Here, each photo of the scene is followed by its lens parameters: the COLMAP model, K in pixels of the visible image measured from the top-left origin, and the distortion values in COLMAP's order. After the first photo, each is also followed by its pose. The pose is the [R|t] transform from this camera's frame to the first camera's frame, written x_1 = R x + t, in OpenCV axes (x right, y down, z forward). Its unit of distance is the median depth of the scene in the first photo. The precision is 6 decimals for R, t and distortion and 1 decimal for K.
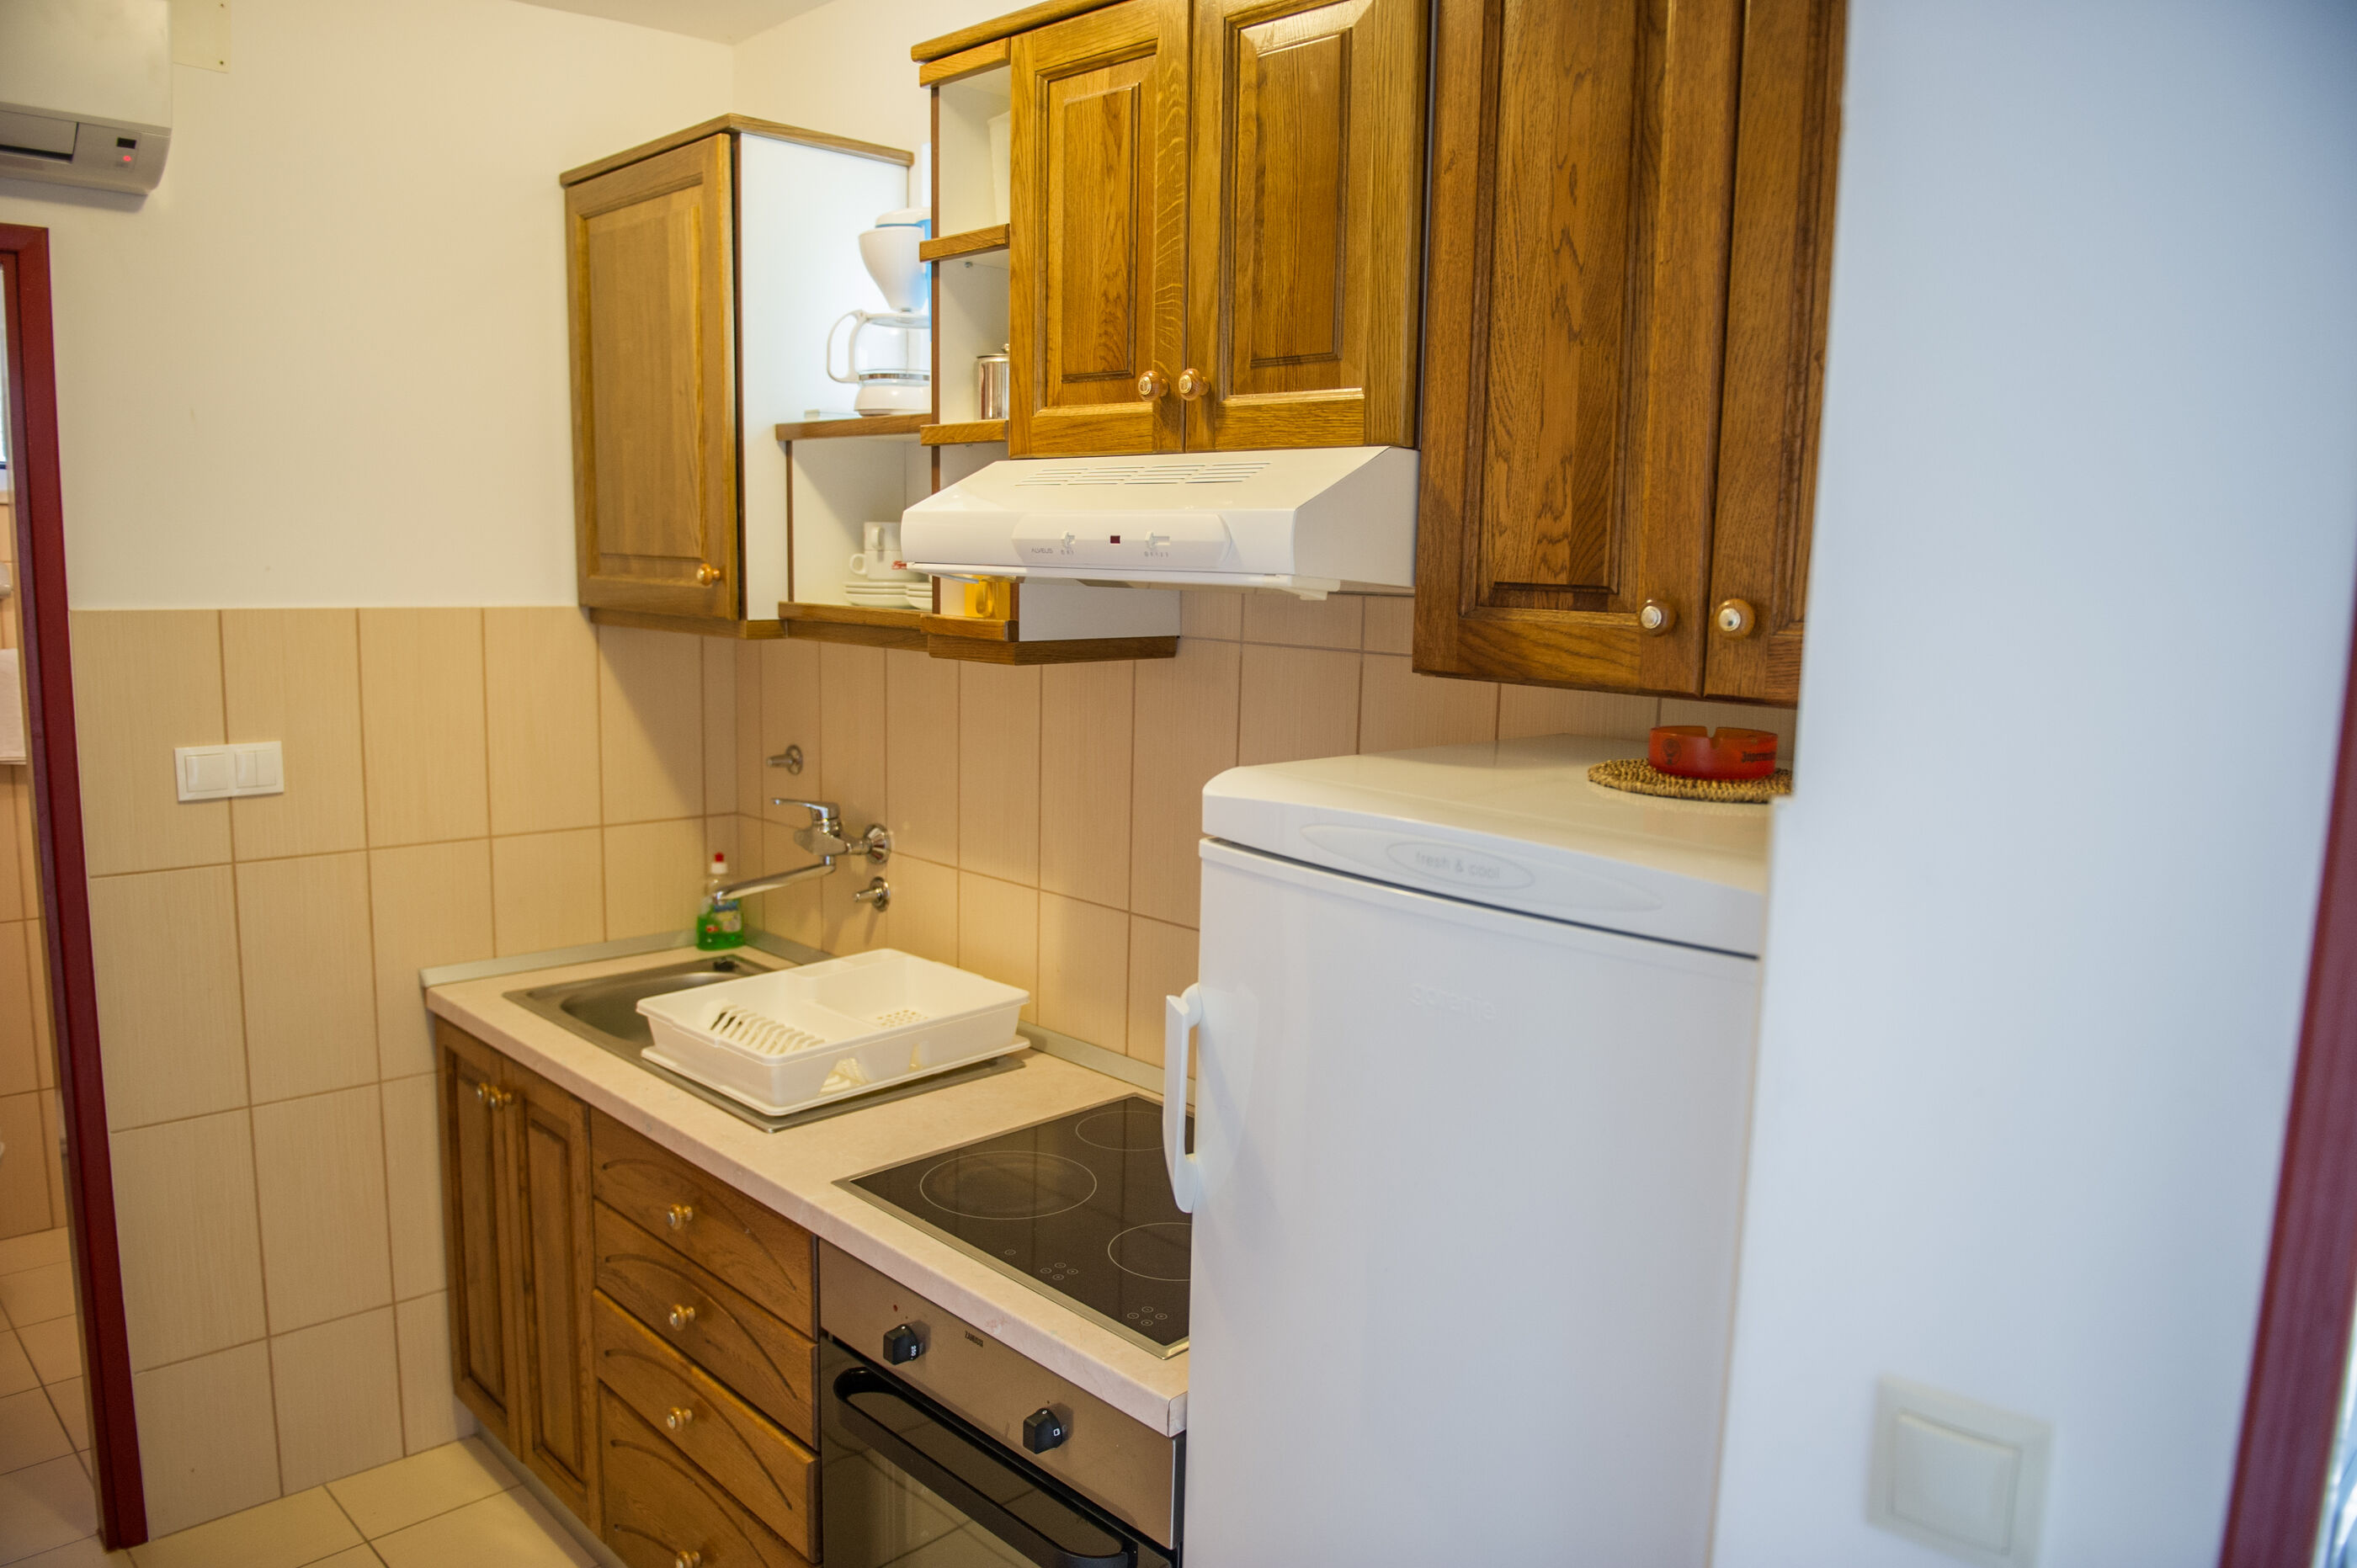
lens RADIAL K [[1593.3, 0, 1183.7], [0, 1593.3, 788.6], [0, 0, 1]] dist [-0.055798, 0.000323]
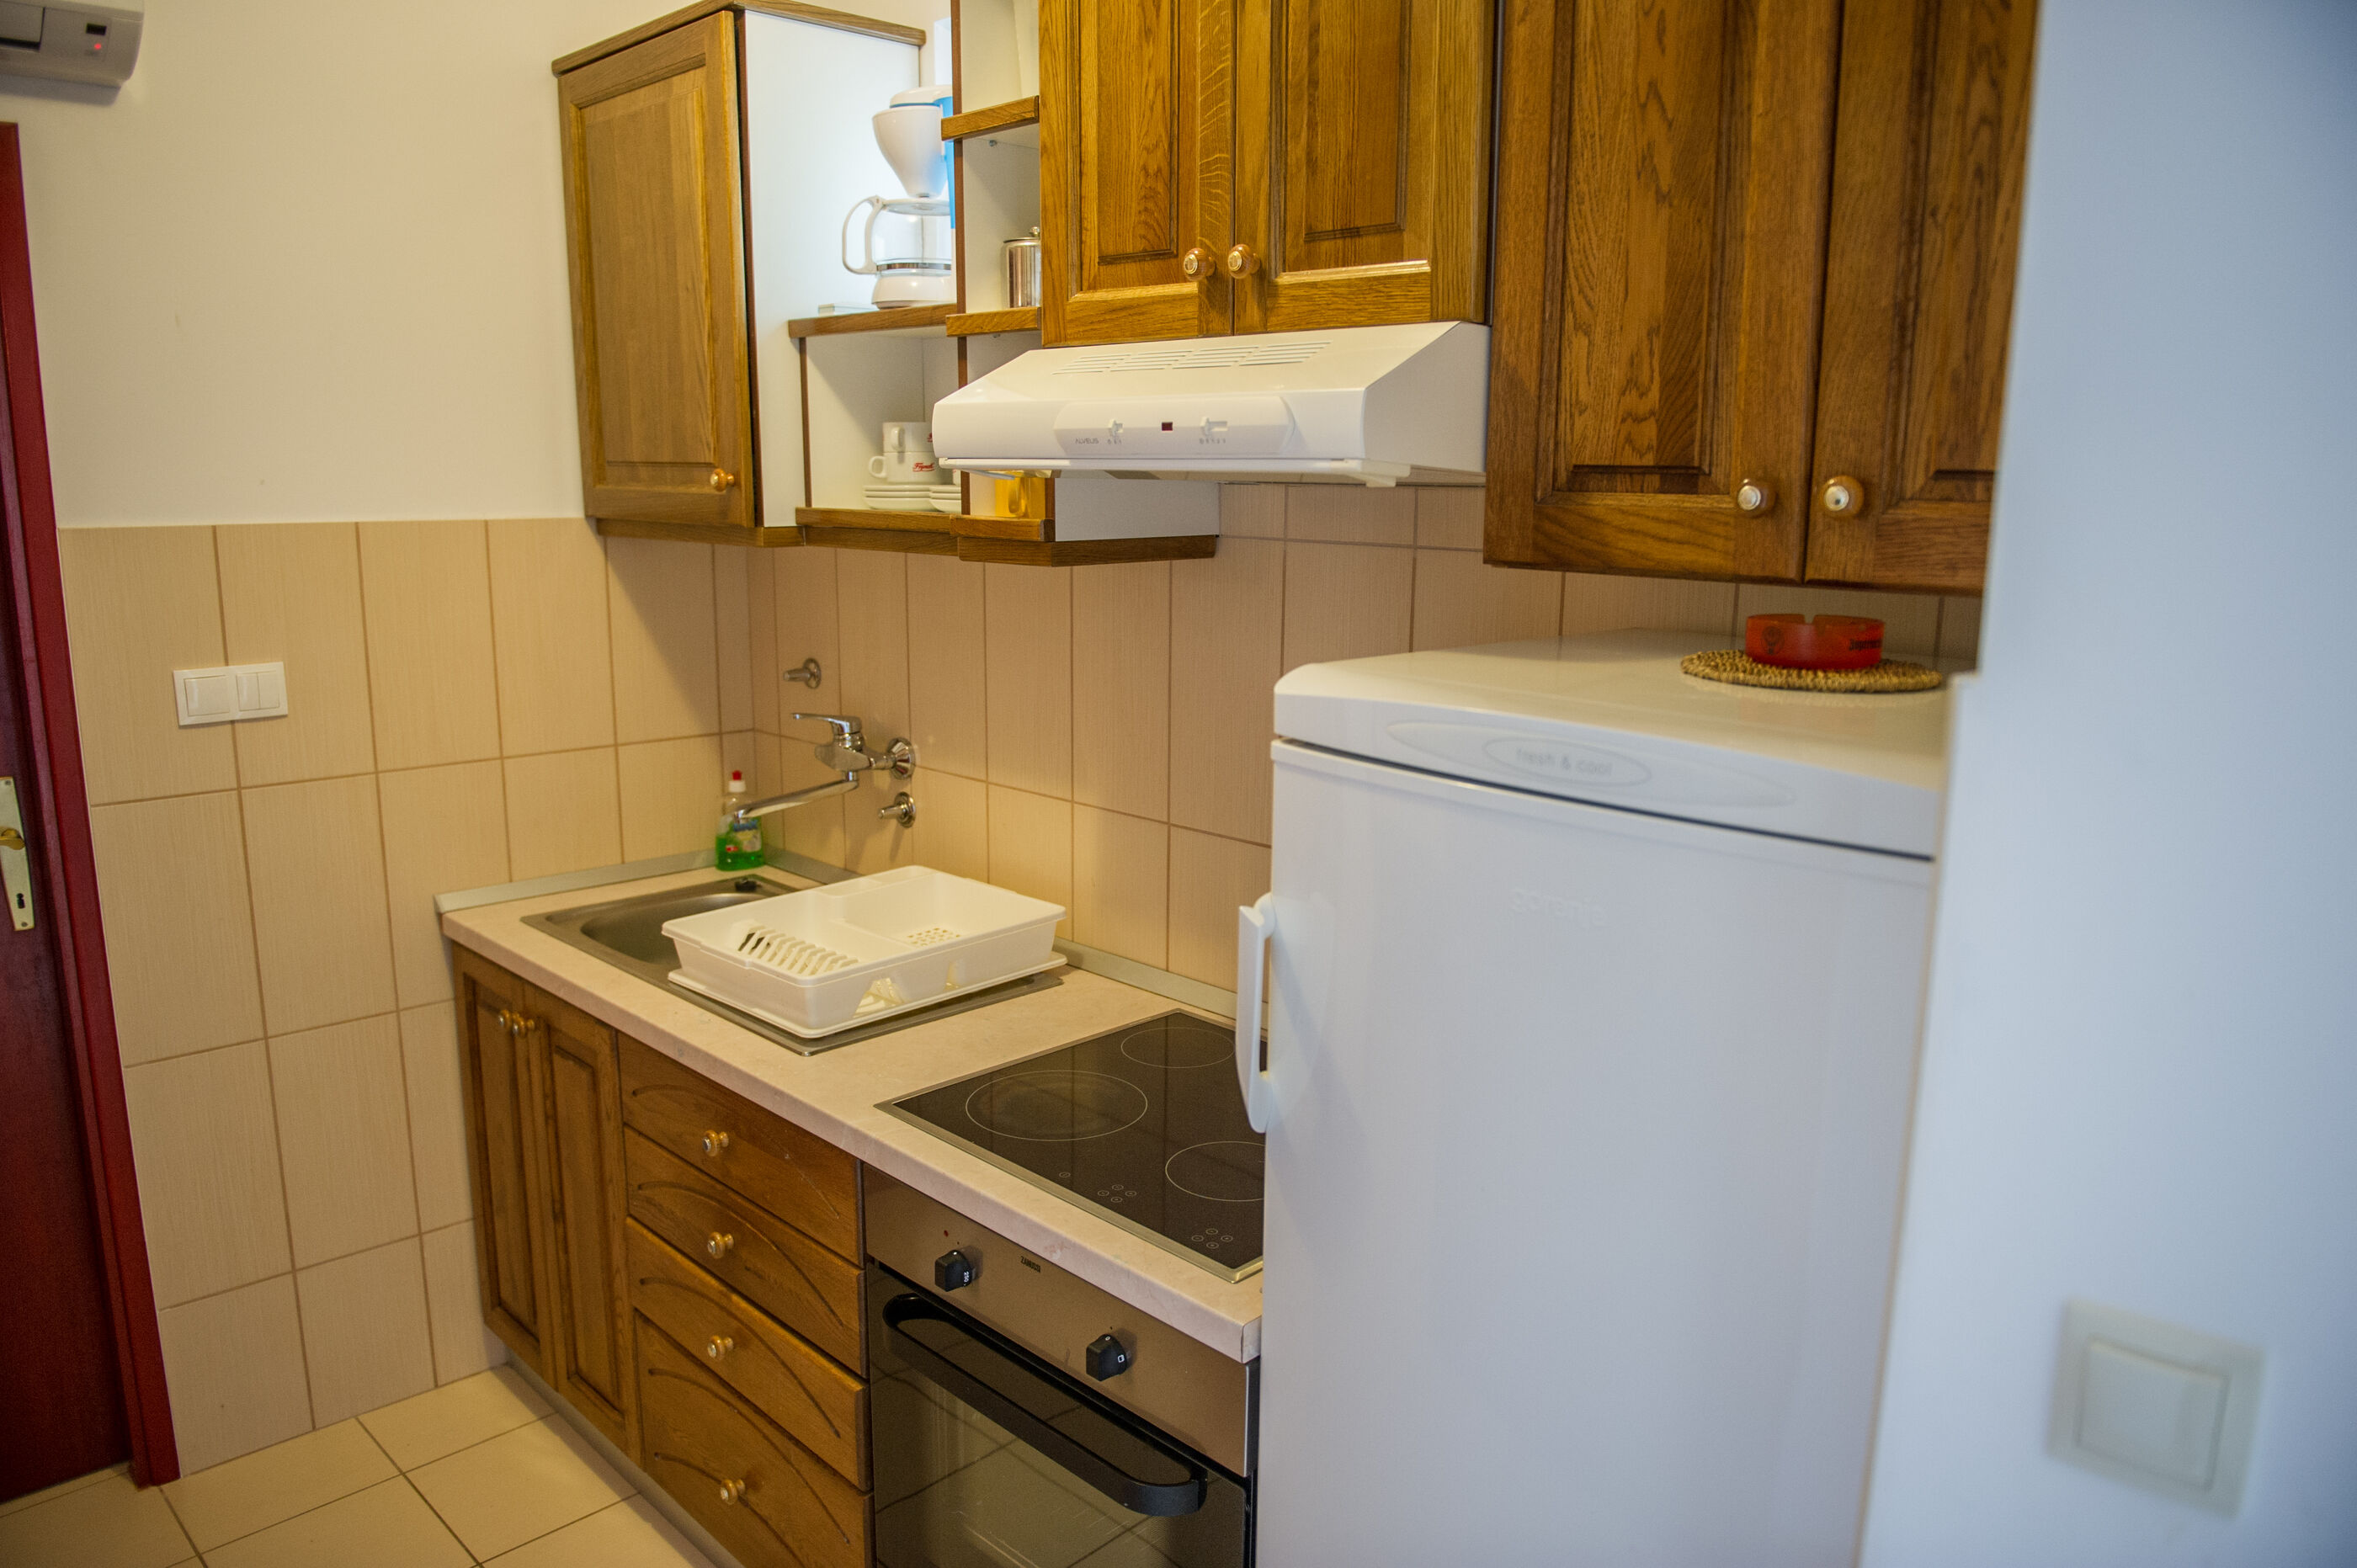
lens RADIAL K [[1593.3, 0, 1185.5], [0, 1593.3, 785.8], [0, 0, 1]] dist [-0.055798, 0.000323]
pose [[0.999879, -0.015357, 0.002364, -0.030622], [0.015216, 0.998578, 0.051098, 0.006618], [-0.003145, -0.051056, 0.998691, 0.039984]]
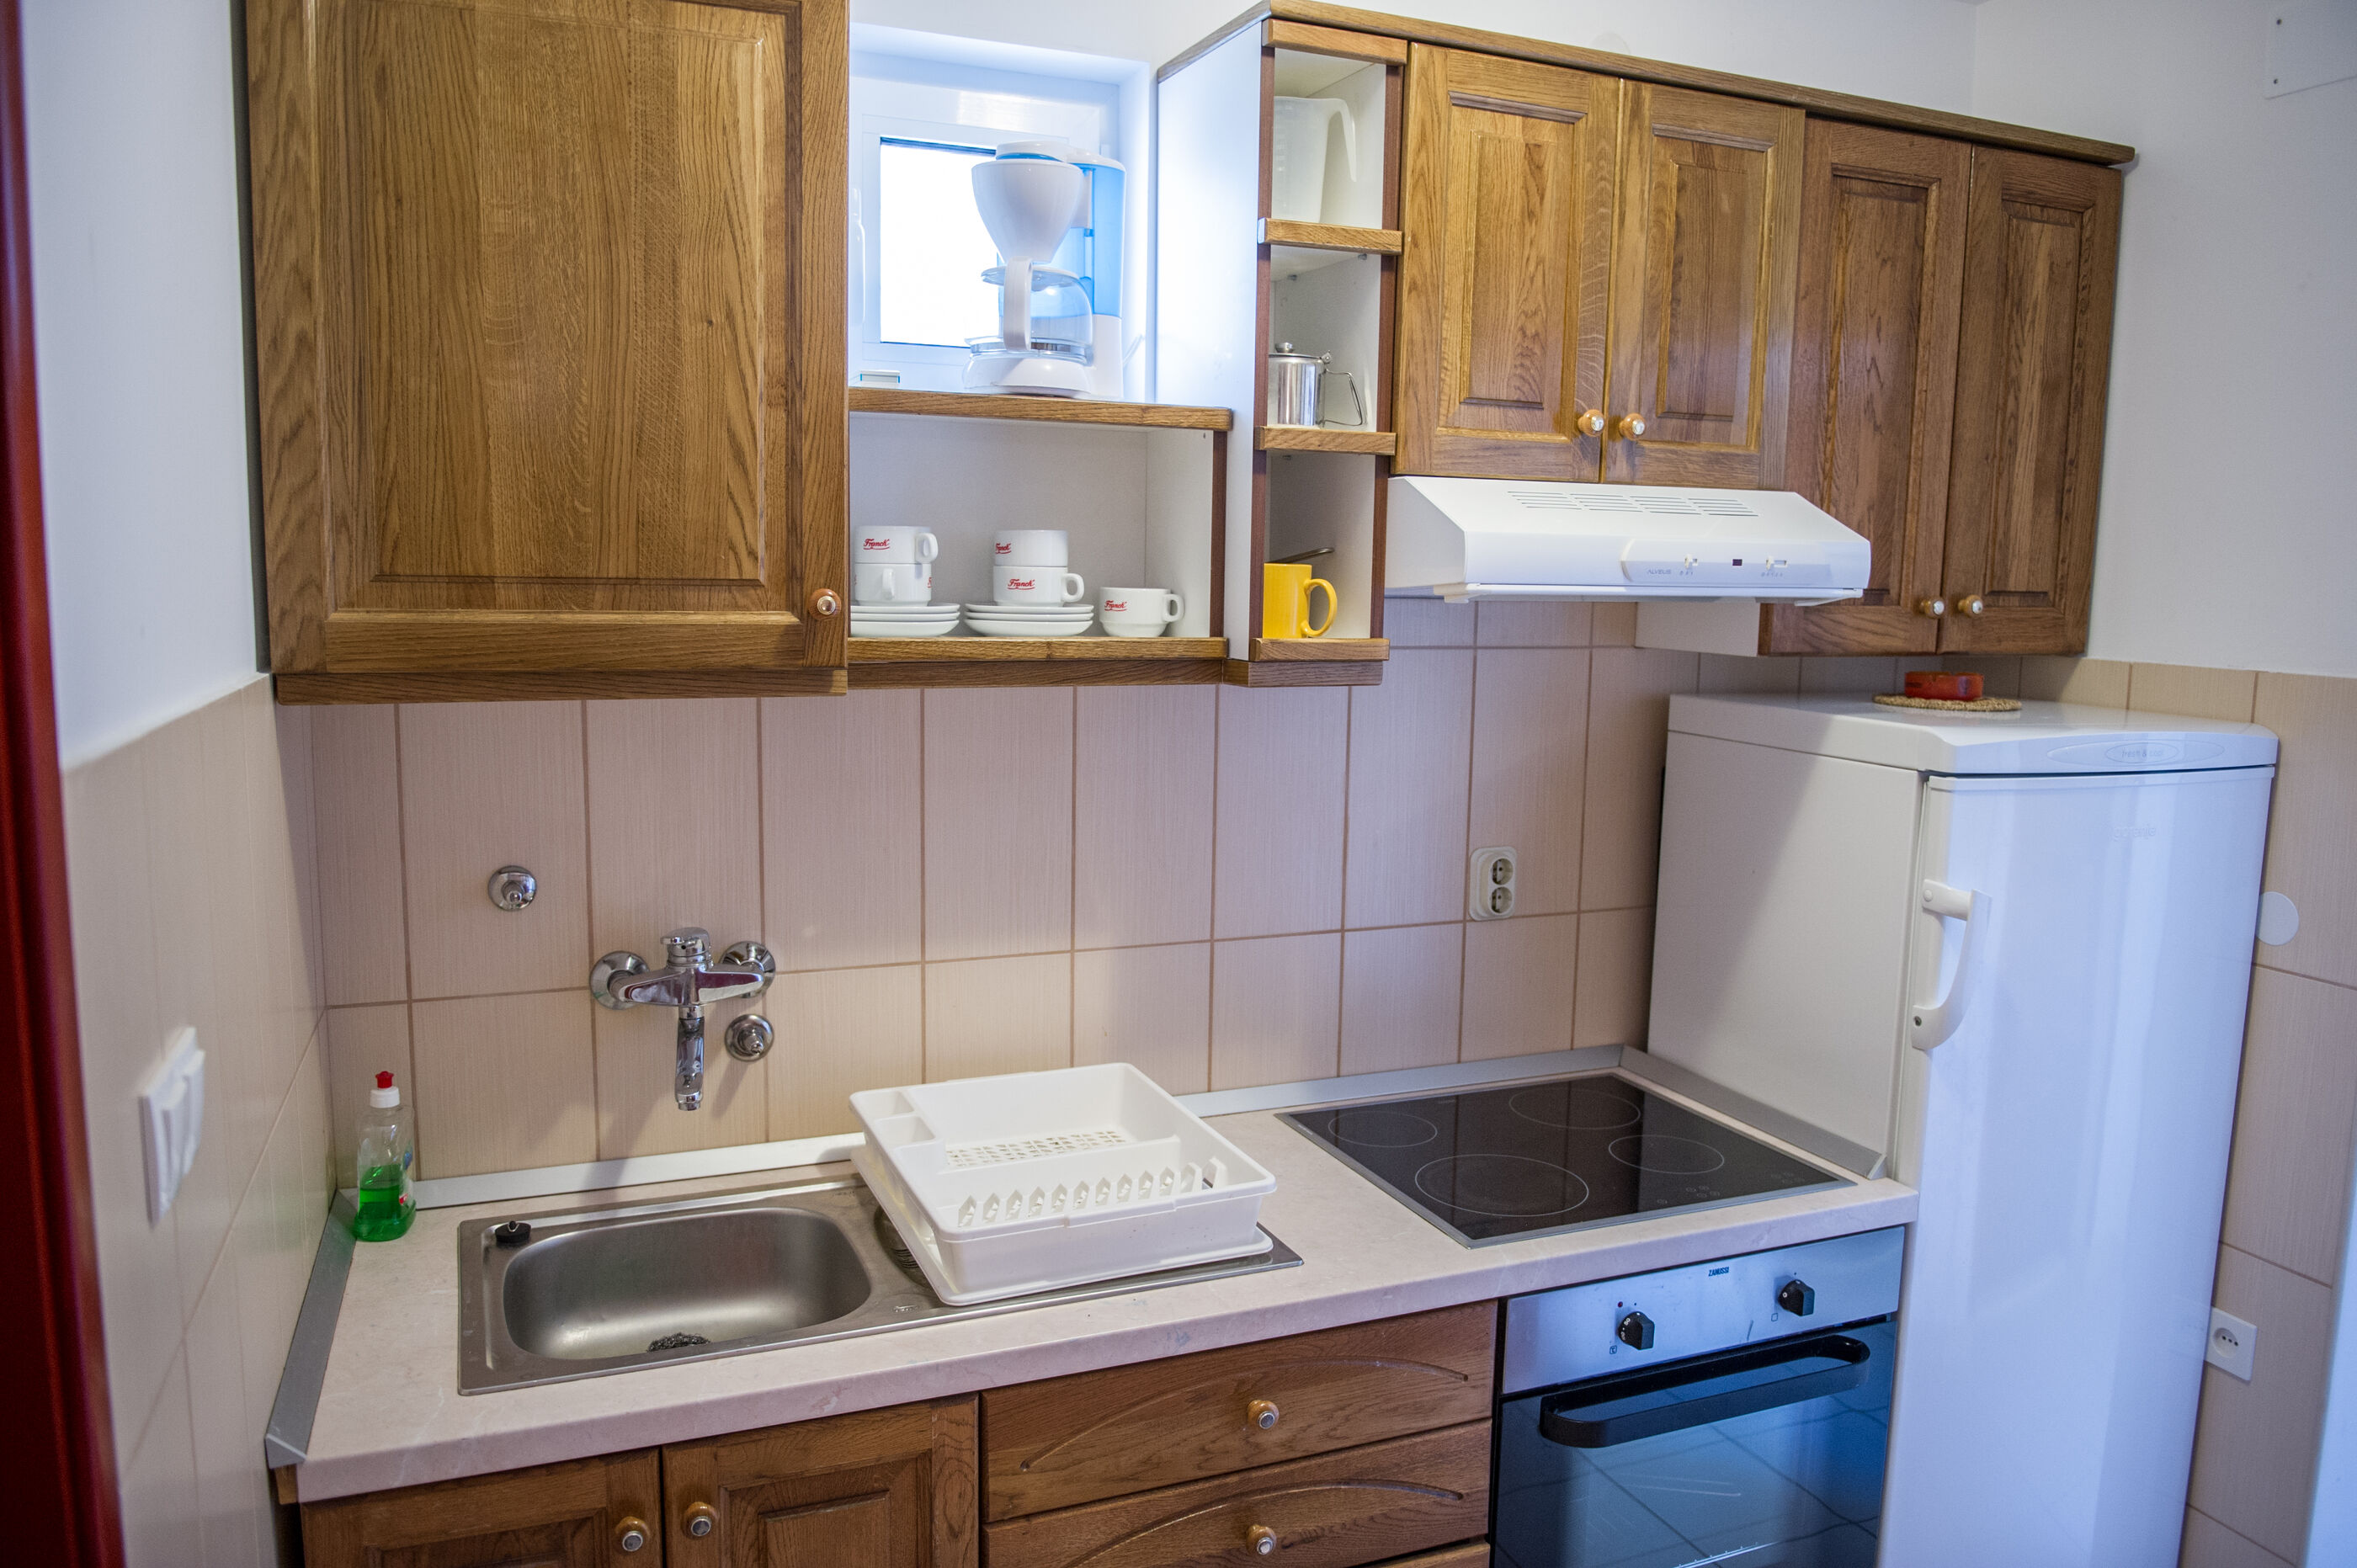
lens RADIAL K [[1704.3, 0, 1195.8], [0, 1704.3, 776.6], [0, 0, 1]] dist [-0.039193, -0.007808]
pose [[0.383573, -0.135607, 0.913500, -1.133987], [0.126873, 0.987519, 0.093321, -0.136697], [-0.914754, 0.080103, 0.395991, 0.712893]]
